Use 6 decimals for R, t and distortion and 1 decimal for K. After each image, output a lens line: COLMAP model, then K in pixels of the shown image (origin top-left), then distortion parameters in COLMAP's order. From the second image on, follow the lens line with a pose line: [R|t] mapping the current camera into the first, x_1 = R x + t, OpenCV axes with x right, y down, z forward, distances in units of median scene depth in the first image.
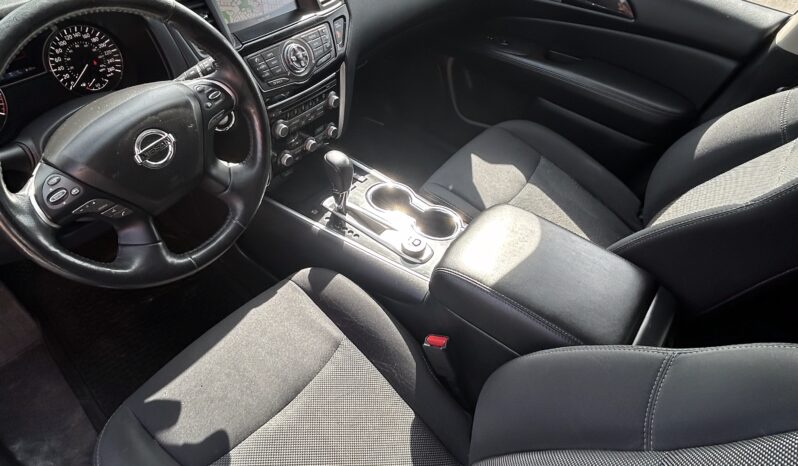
lens RADIAL K [[546.7, 0, 397.1], [0, 546.7, 236.9], [0, 0, 1]] dist [0.010868, 0.003387]
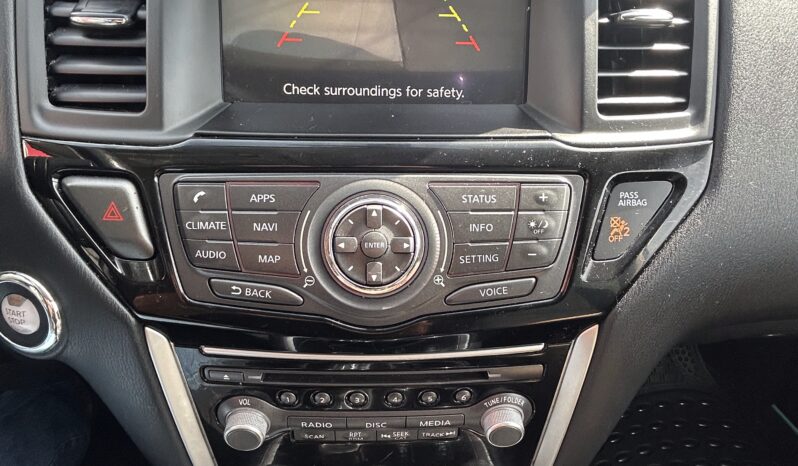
lens RADIAL K [[546.7, 0, 401.6], [0, 546.7, 216.0], [0, 0, 1]] dist [0.010868, 0.003387]
pose [[0.624494, 0.372710, -0.686363, 0.004394], [-0.522970, 0.852252, -0.013037, -0.320701], [0.580095, 0.367089, 0.727142, 0.754705]]
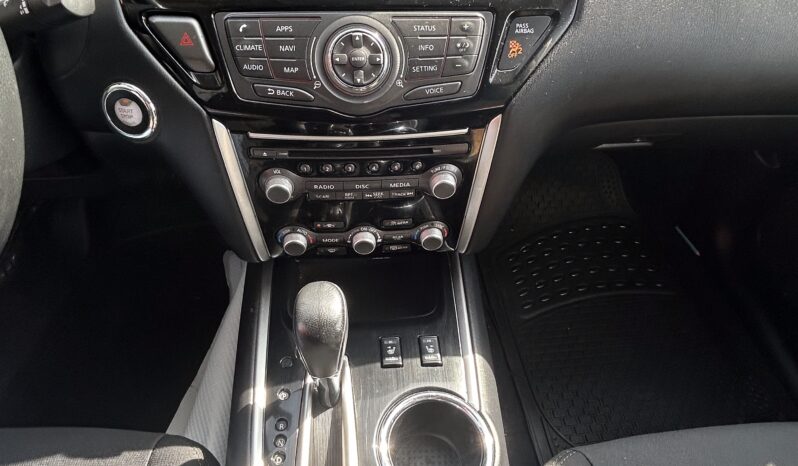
lens RADIAL K [[546.7, 0, 399.7], [0, 546.7, 224.6], [0, 0, 1]] dist [0.010868, 0.003387]
pose [[0.656587, 0.502392, -0.562579, 0.129067], [-0.509558, 0.845385, 0.160236, -0.284482], [0.556098, 0.181457, 0.811066, 0.654359]]
